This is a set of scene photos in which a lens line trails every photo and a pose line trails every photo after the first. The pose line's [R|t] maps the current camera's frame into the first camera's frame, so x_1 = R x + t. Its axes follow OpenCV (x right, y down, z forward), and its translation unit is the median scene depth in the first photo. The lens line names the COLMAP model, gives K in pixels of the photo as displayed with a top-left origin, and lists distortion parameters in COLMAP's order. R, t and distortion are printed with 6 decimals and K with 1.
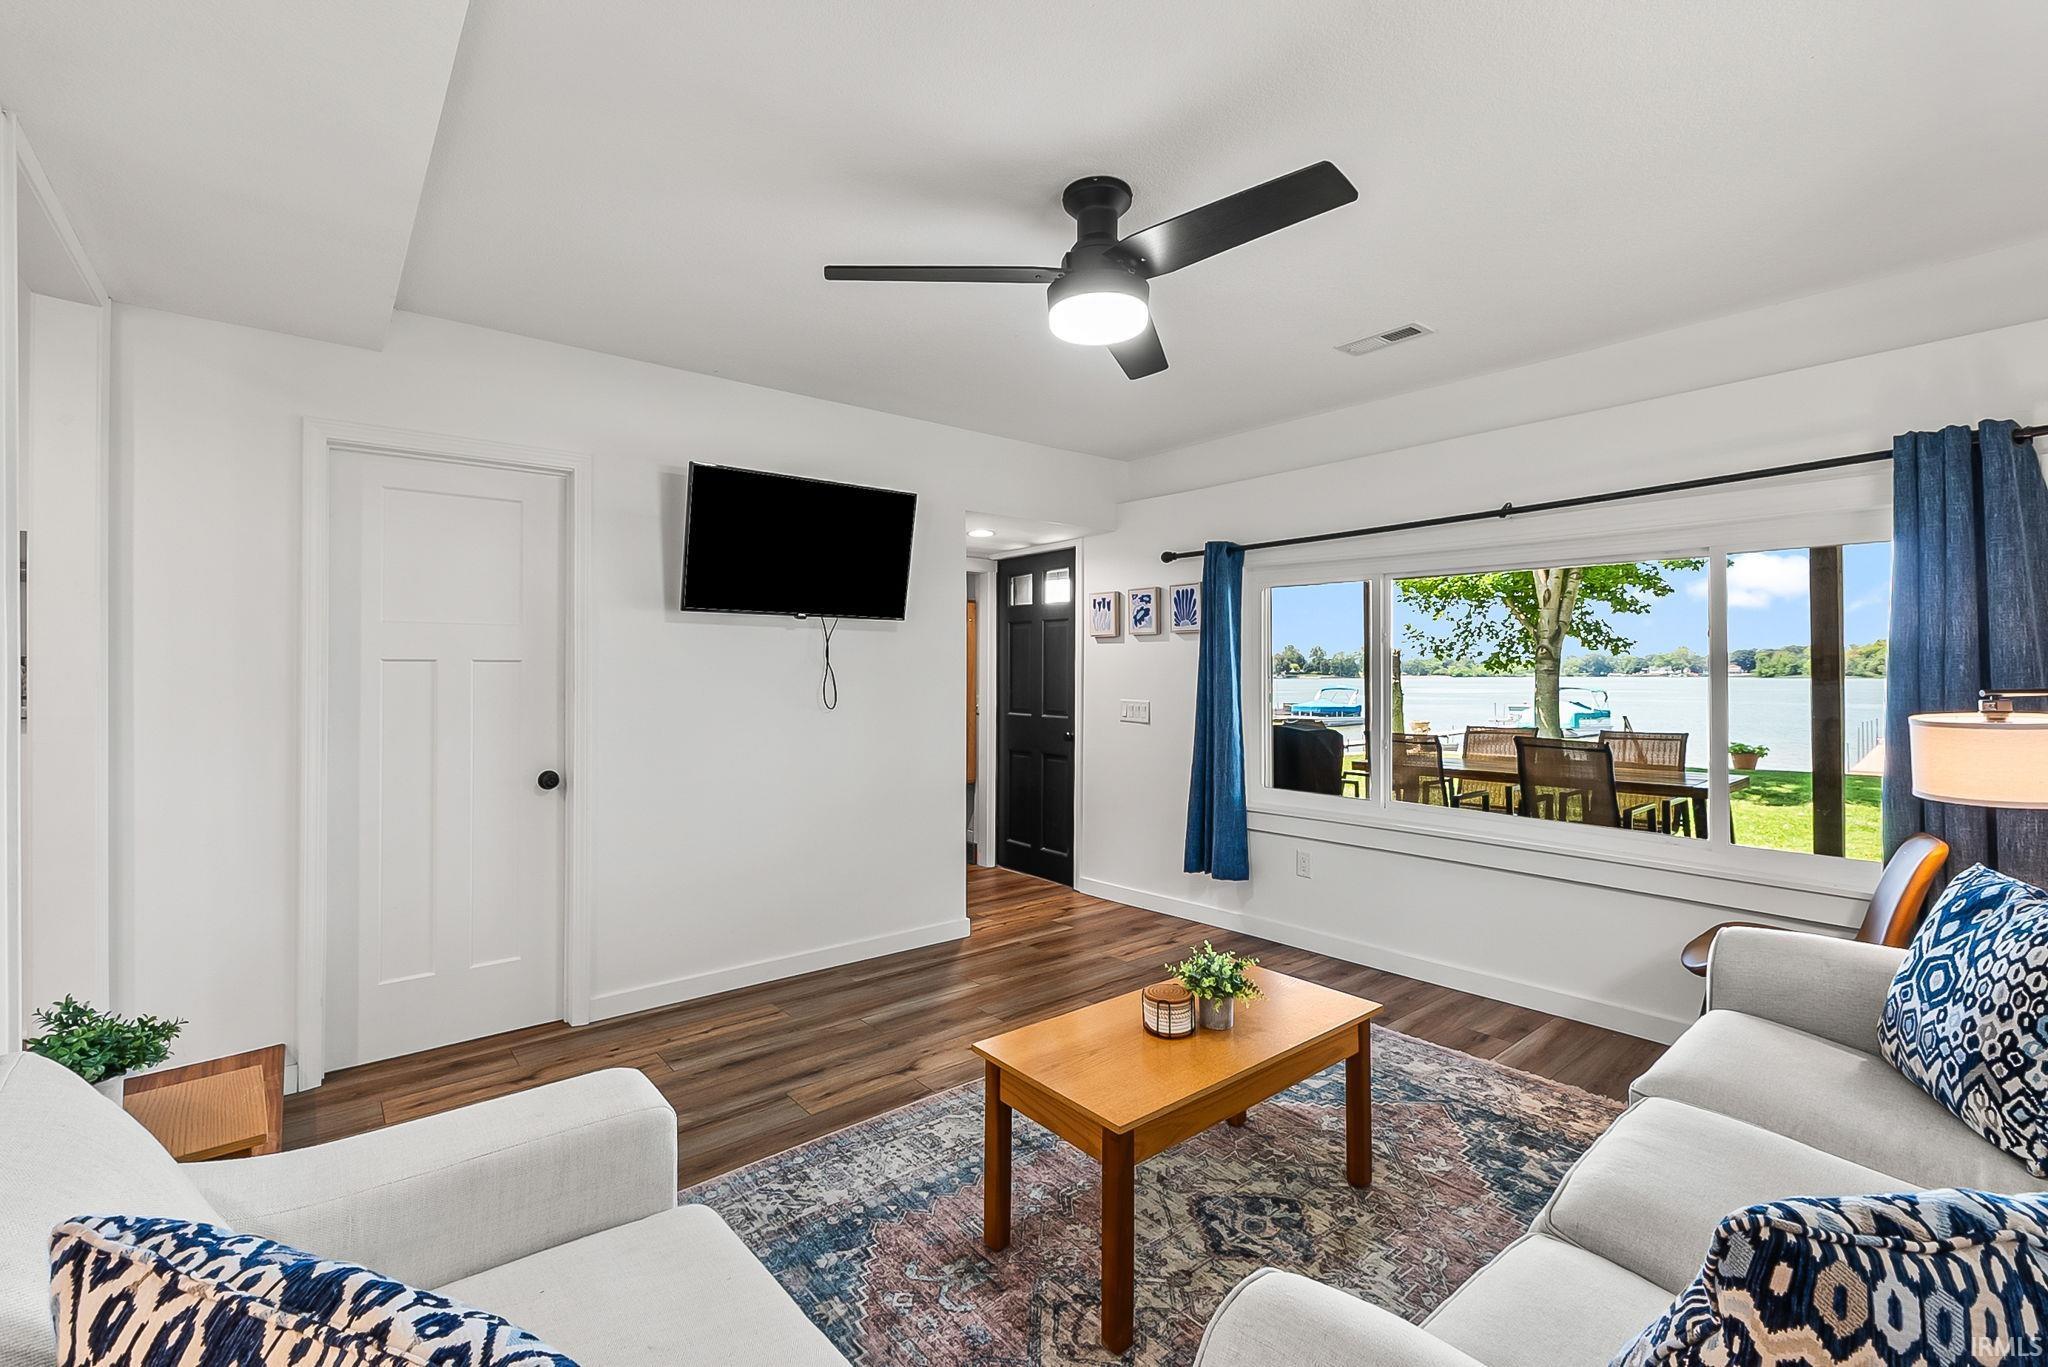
lens RADIAL K [[868.3, 0, 1023.0], [0, 868.3, 683.4], [0, 0, 1]] dist [-0.008140, -0.000389]
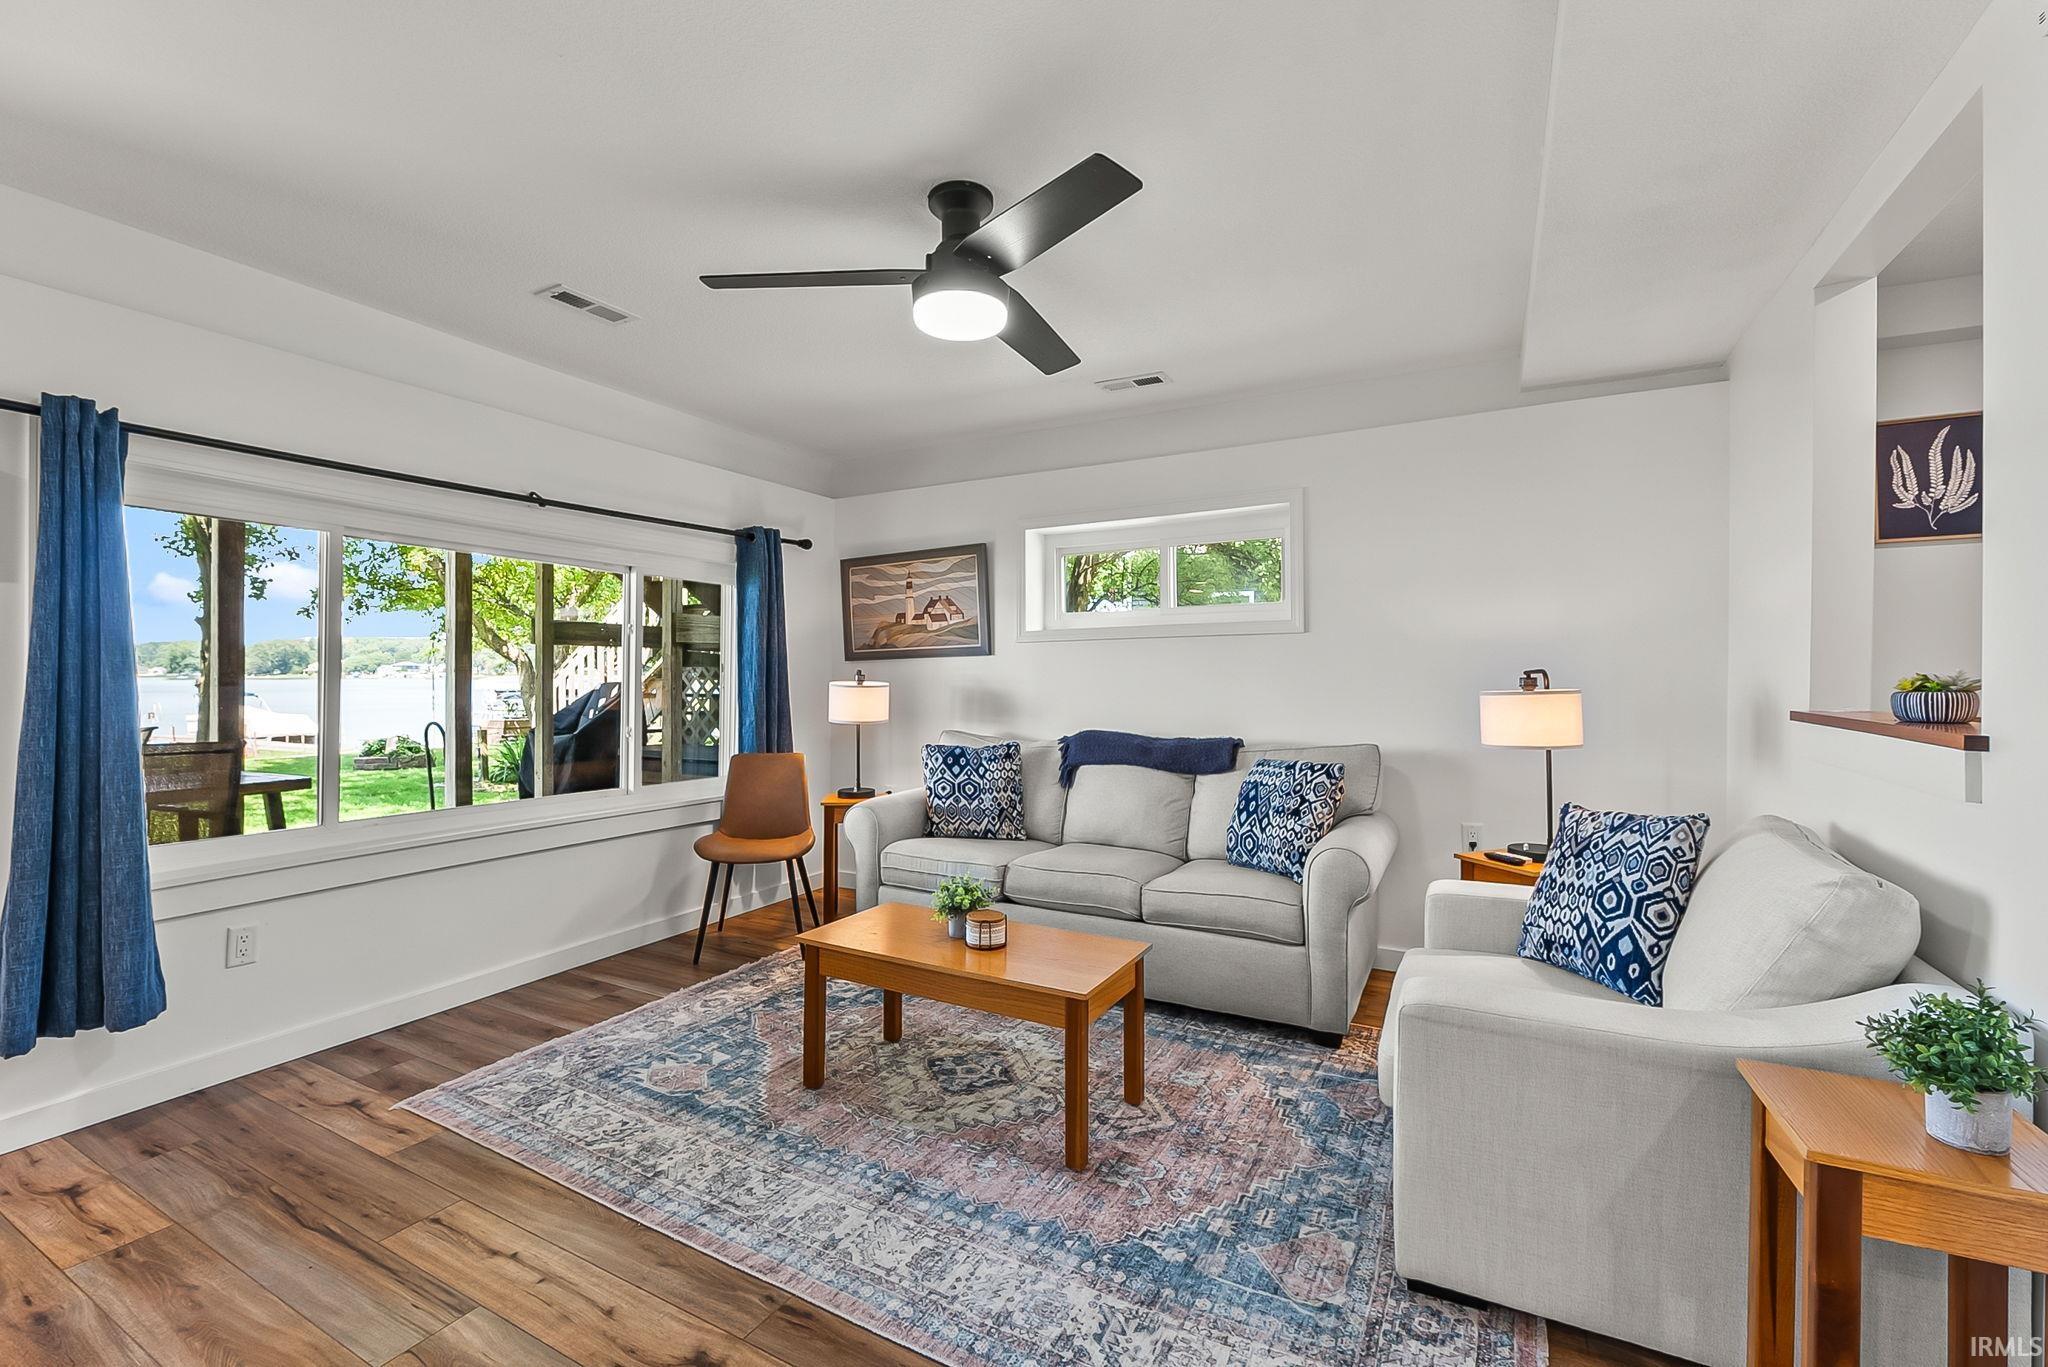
lens RADIAL K [[868.3, 0, 1003.1], [0, 868.3, 673.2], [0, 0, 1]] dist [-0.008140, -0.000389]
pose [[-0.352053, 0.000735, 0.935980, -0.838357], [0.007901, 0.999966, 0.002187, 0.012239], [-0.935947, 0.008165, -0.352047, 1.194415]]
